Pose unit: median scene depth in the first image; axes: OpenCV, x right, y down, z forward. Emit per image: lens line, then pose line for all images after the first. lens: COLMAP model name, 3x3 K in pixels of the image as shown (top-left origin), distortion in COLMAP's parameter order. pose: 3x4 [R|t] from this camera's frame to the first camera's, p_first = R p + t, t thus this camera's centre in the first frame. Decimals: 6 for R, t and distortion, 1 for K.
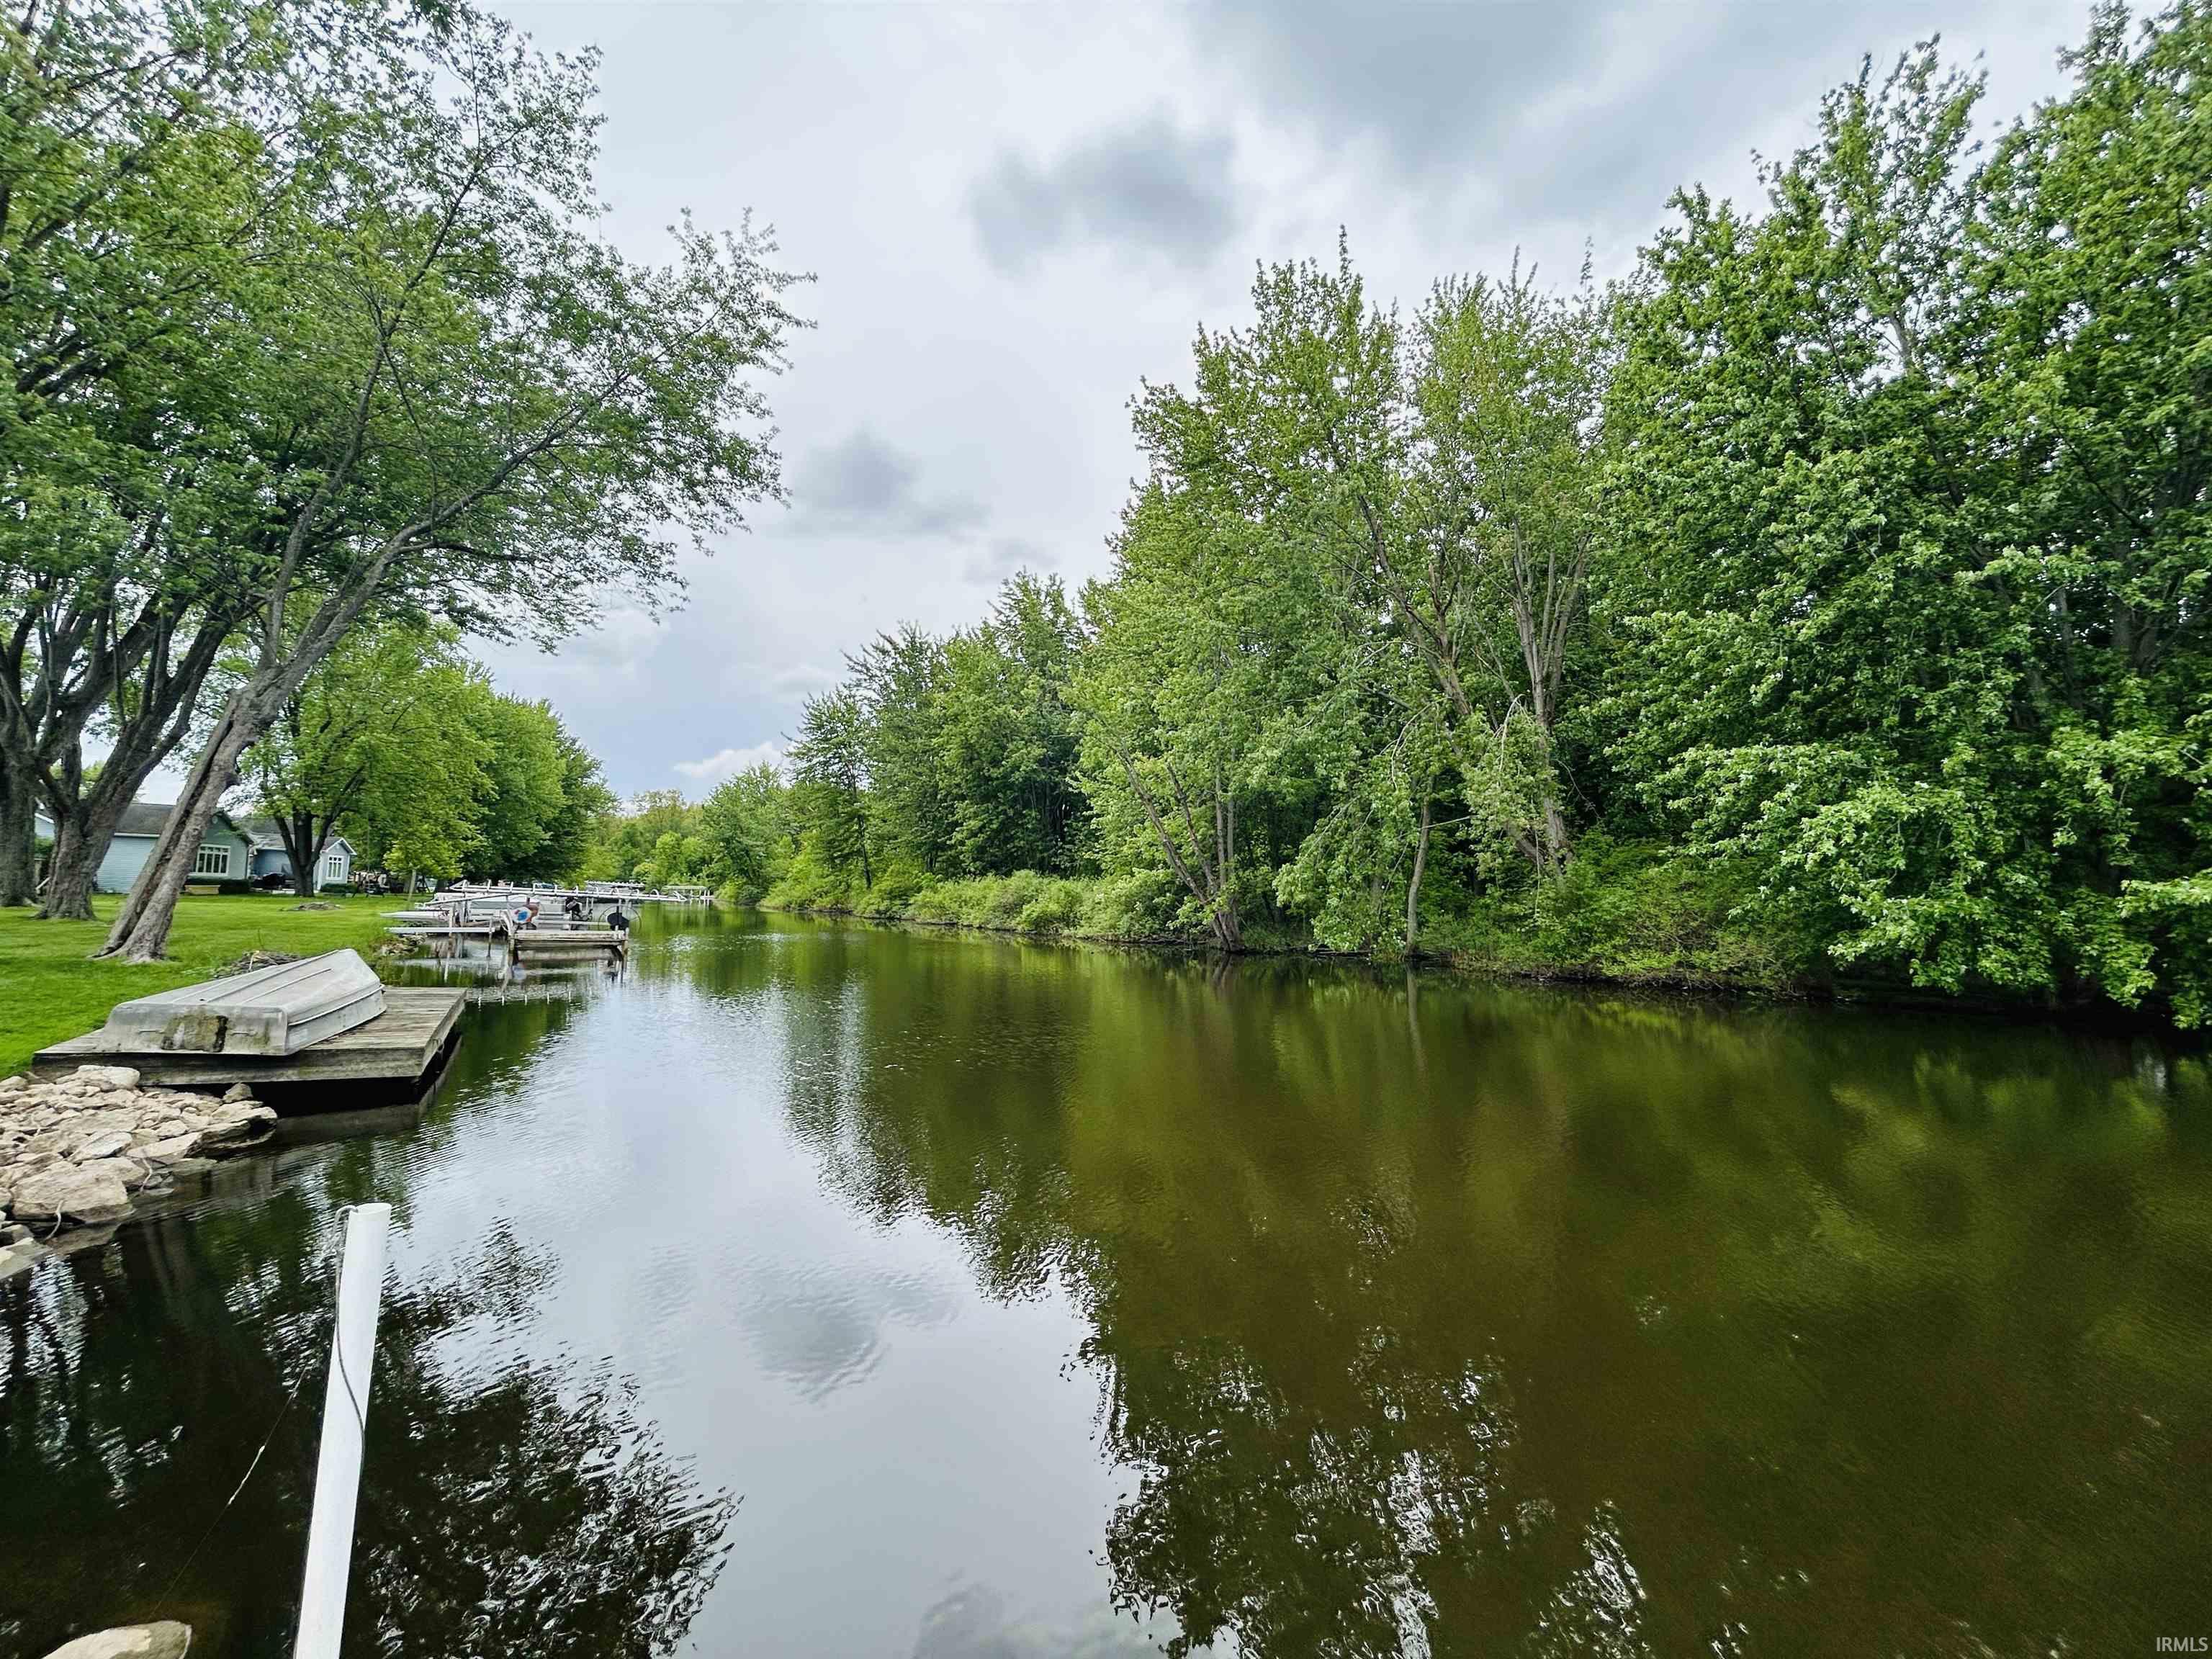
lens RADIAL K [[898.2, 0, 1095.6], [0, 898.2, 830.0], [0, 0, 1]] dist [-0.001291, 0.001201]
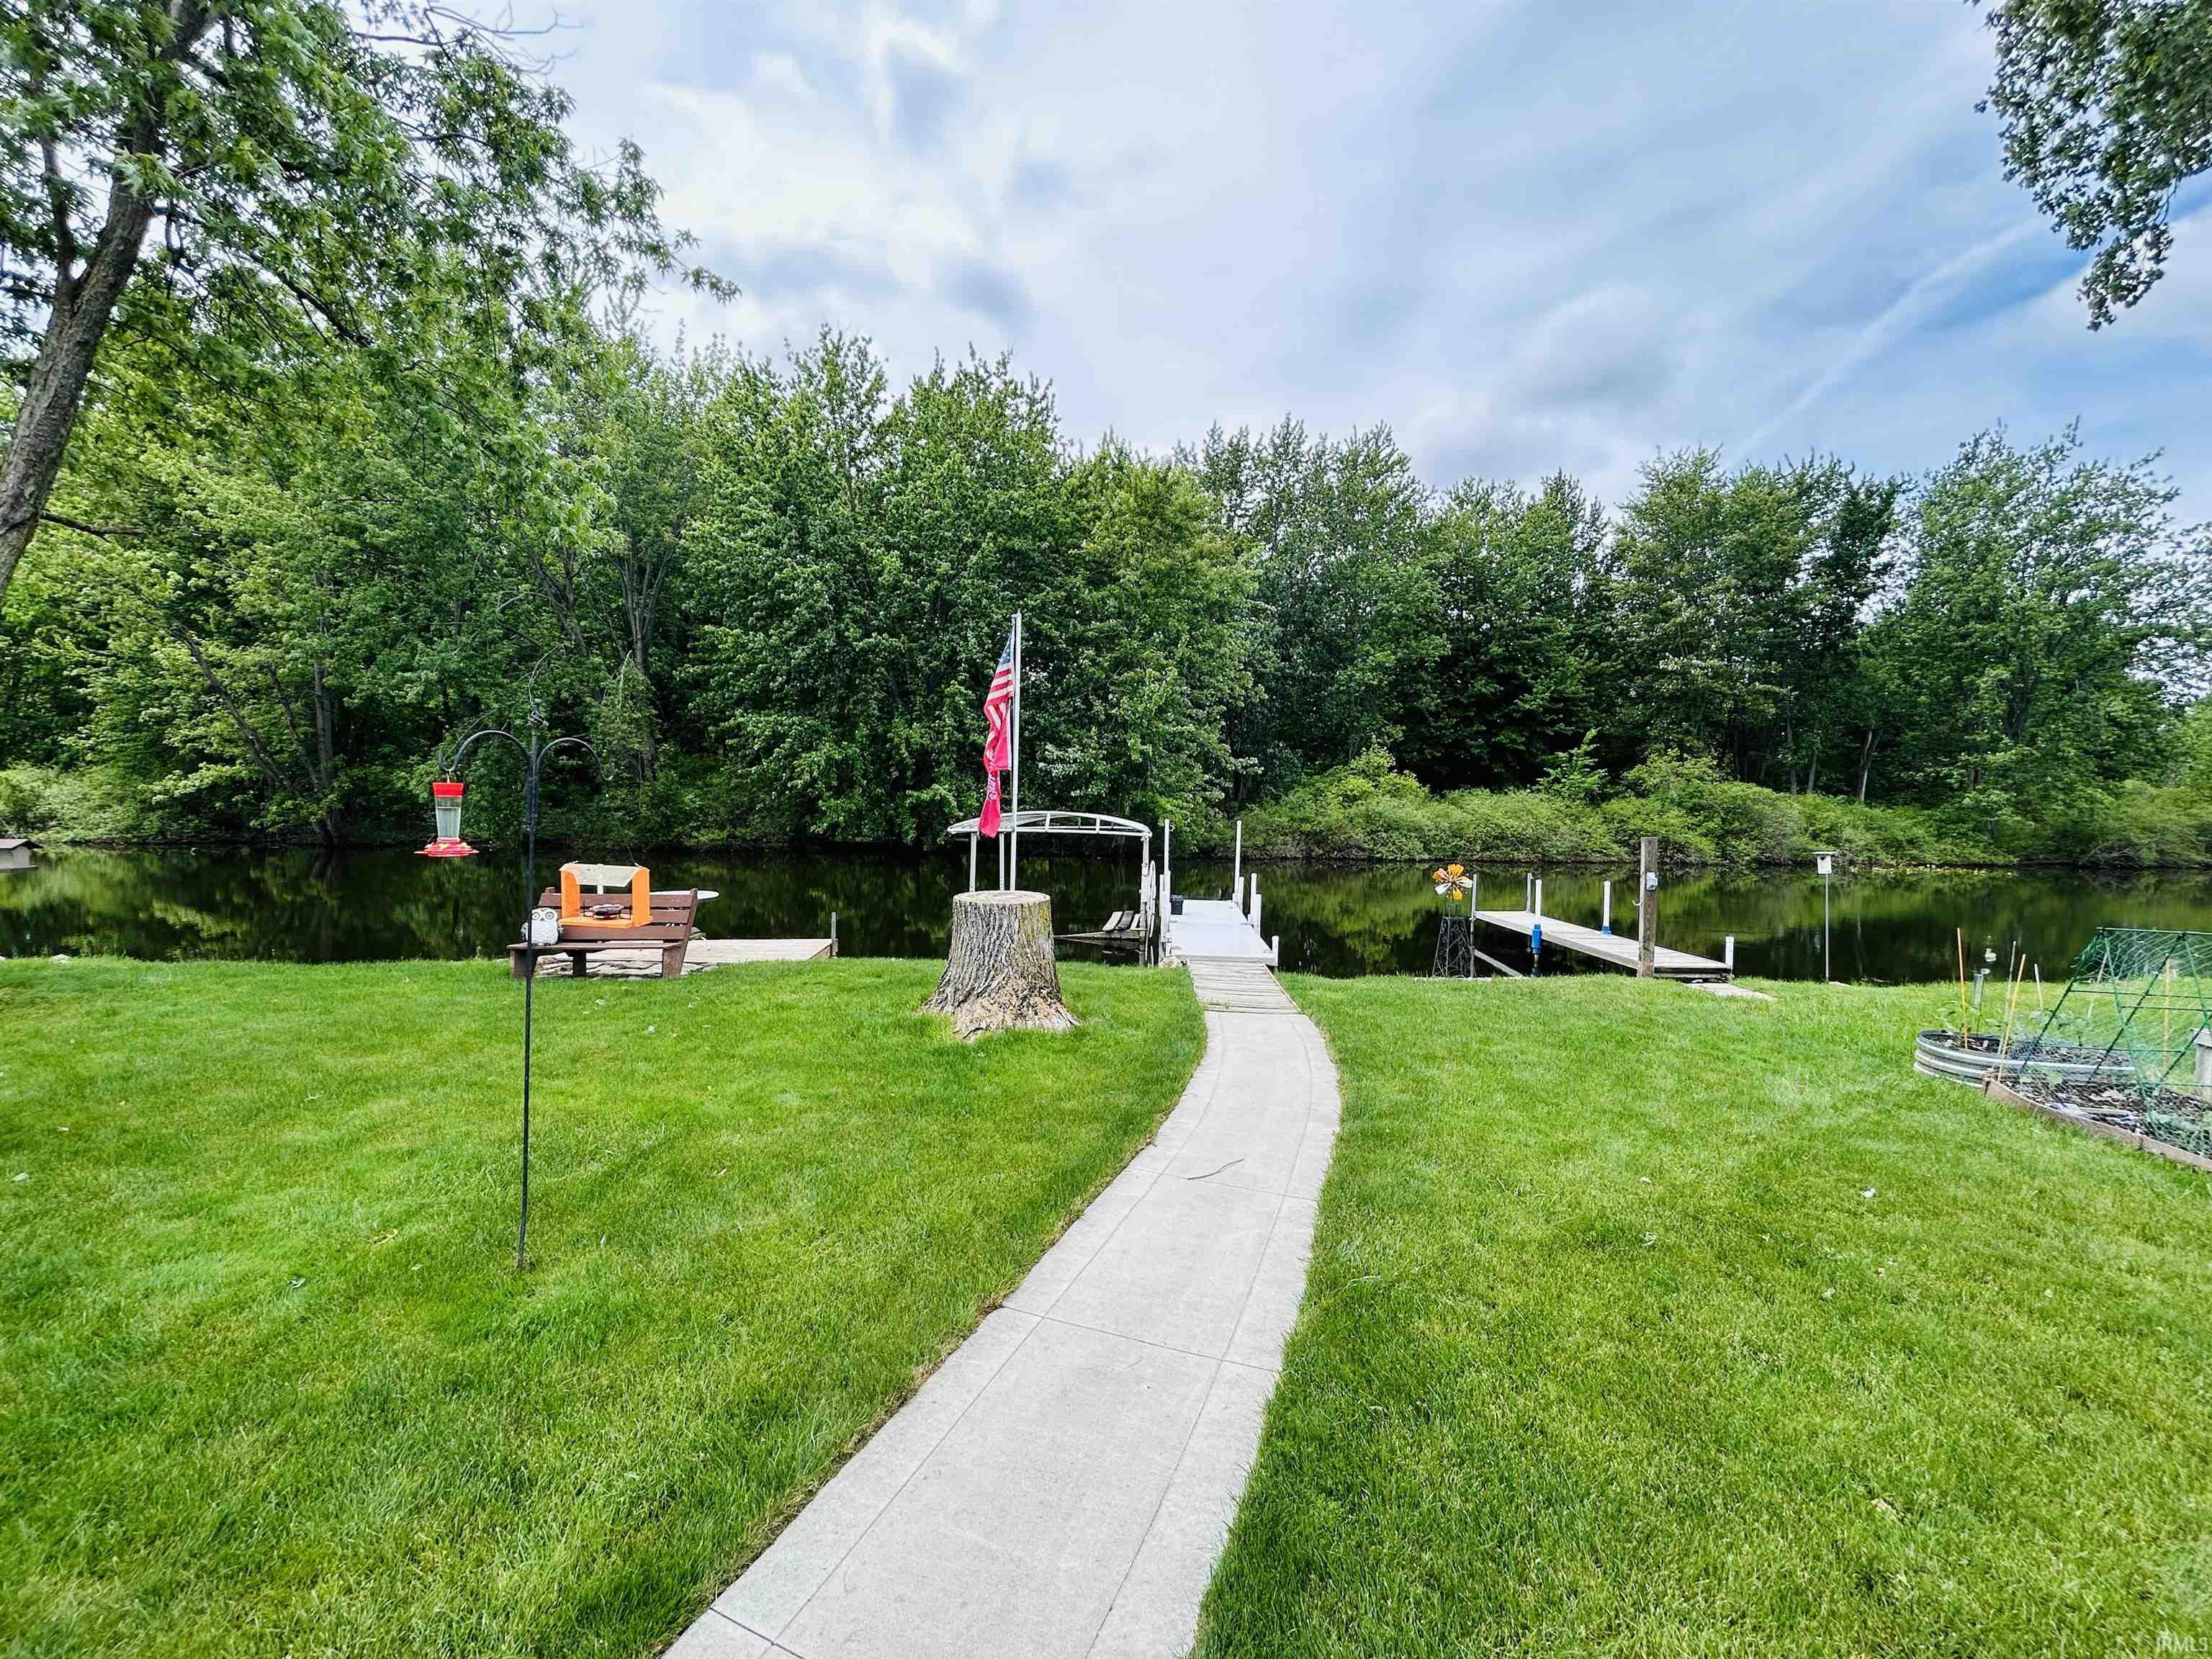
lens RADIAL K [[898.2, 0, 1111.9], [0, 898.2, 833.0], [0, 0, 1]] dist [-0.001291, 0.001201]
pose [[0.547847, -0.038393, 0.835697, -0.274967], [-0.068020, 0.993595, 0.090237, -0.043206], [-0.833809, -0.106280, 0.541727, -0.383491]]
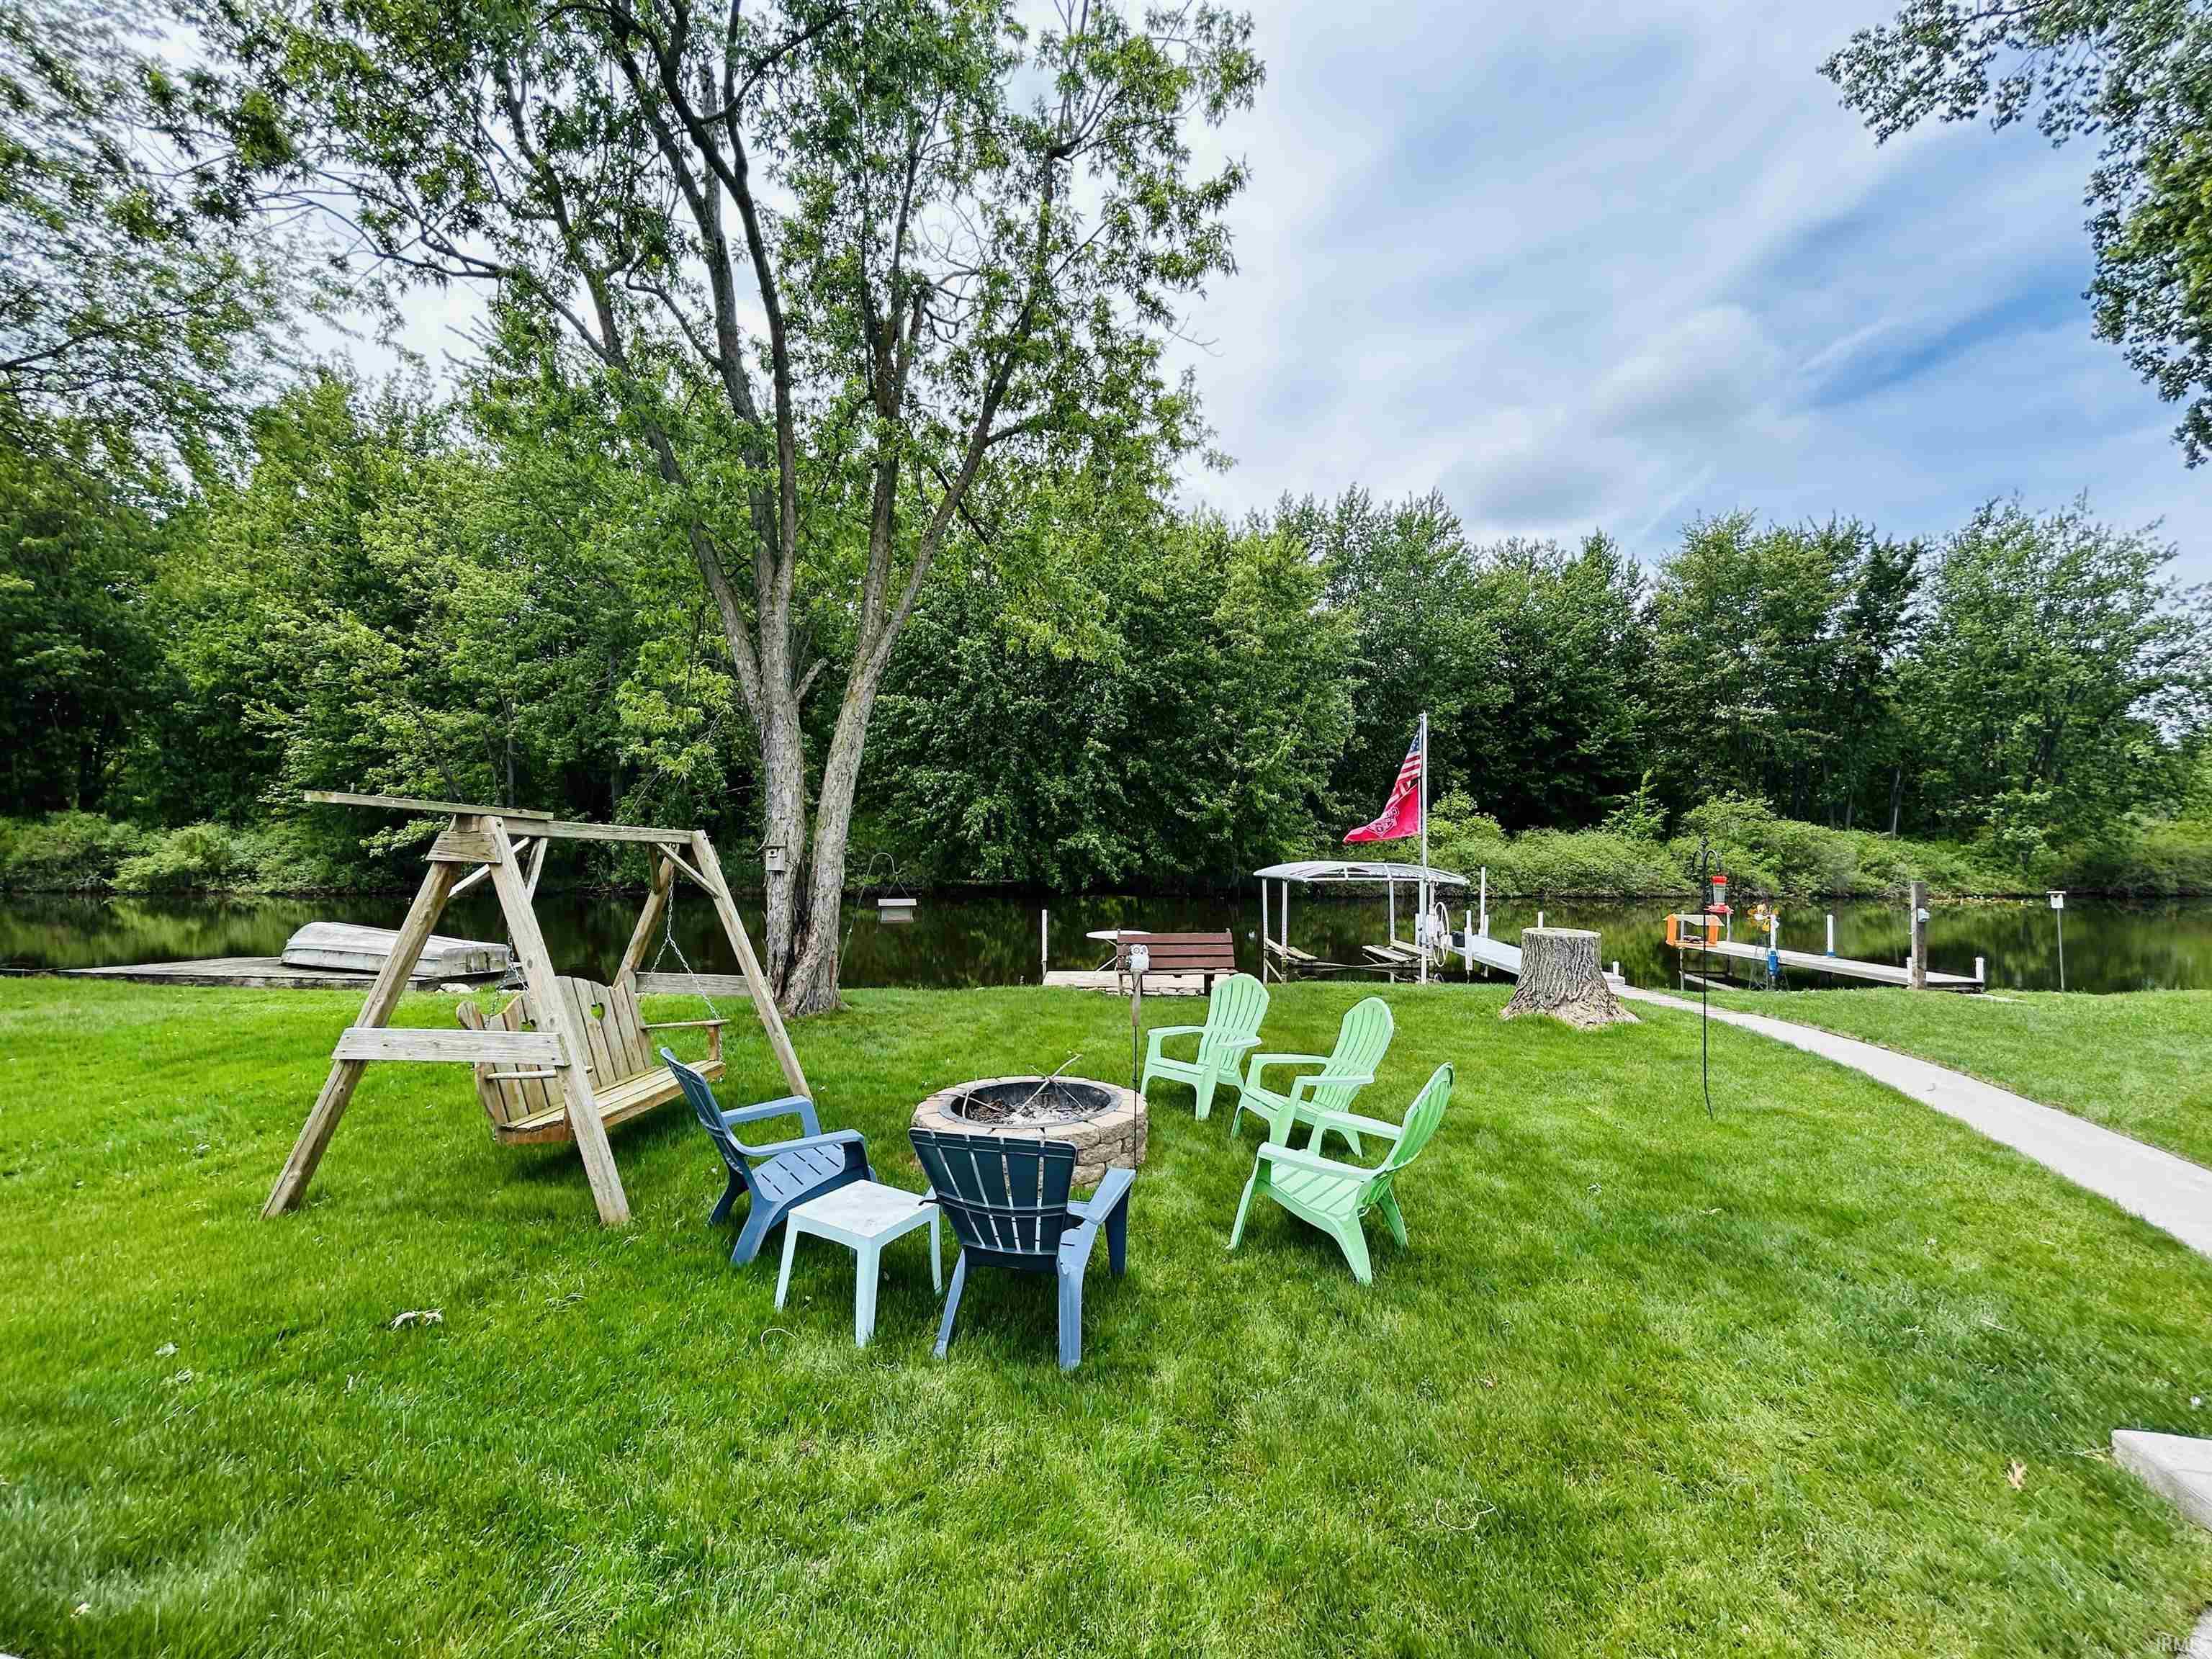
lens RADIAL K [[898.2, 0, 1109.4], [0, 898.2, 837.1], [0, 0, 1]] dist [-0.001291, 0.001201]
pose [[0.536843, -0.012594, 0.843588, -0.483444], [-0.058782, 0.996900, 0.052290, -0.046776], [-0.841632, -0.077659, 0.534438, -0.258866]]
